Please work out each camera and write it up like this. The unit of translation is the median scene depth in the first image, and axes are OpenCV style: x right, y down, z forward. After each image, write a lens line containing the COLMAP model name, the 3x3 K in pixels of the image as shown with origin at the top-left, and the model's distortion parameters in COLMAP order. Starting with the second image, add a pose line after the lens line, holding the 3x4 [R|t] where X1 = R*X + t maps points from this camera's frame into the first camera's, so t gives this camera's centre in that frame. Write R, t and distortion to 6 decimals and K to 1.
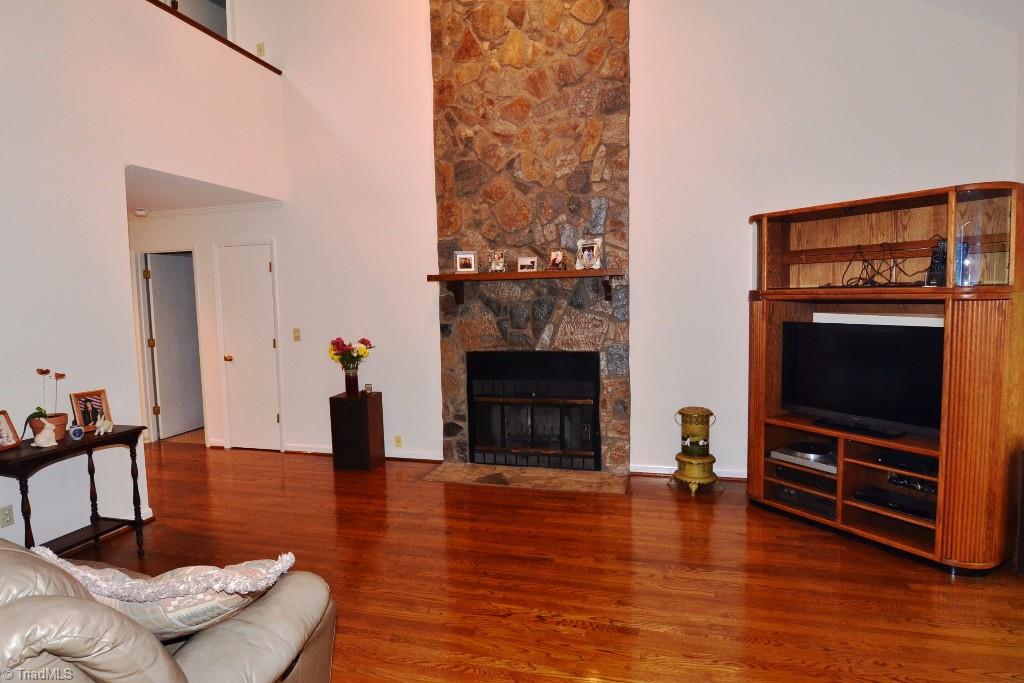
lens RADIAL K [[557.7, 0, 508.1], [0, 557.7, 337.6], [0, 0, 1]] dist [-0.010238, -0.004379]
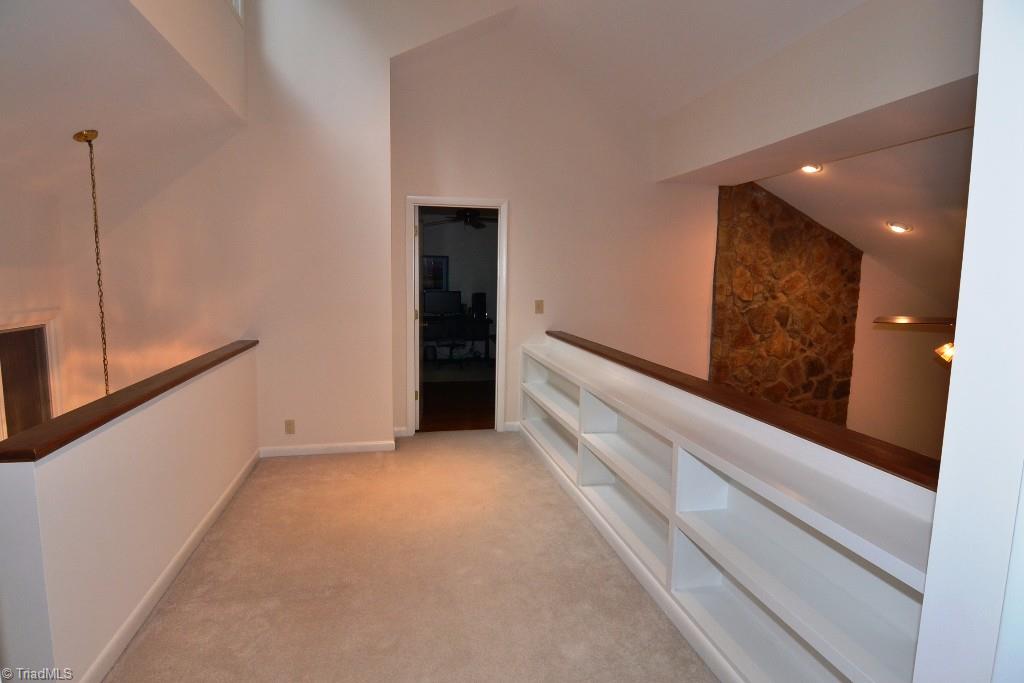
lens RADIAL K [[557.7, 0, 514.3], [0, 557.7, 336.7], [0, 0, 1]] dist [-0.010238, -0.004379]
pose [[0.884620, -0.018541, 0.465944, -1.051953], [-0.000639, 0.999160, 0.040972, -0.569886], [-0.466312, -0.036542, 0.883865, 0.182361]]
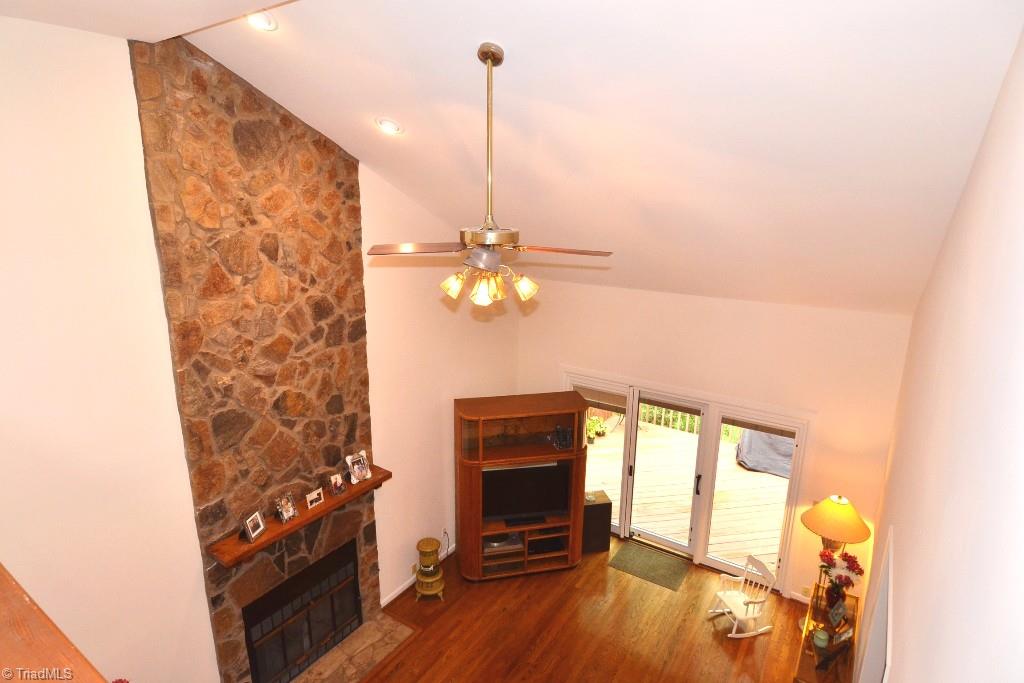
lens RADIAL K [[557.7, 0, 510.1], [0, 557.7, 337.4], [0, 0, 1]] dist [-0.010238, -0.004379]
pose [[0.306637, -0.209599, 0.928462, -0.712556], [0.053368, 0.977705, 0.203090, -0.584389], [-0.950329, -0.012725, 0.310987, 0.336480]]
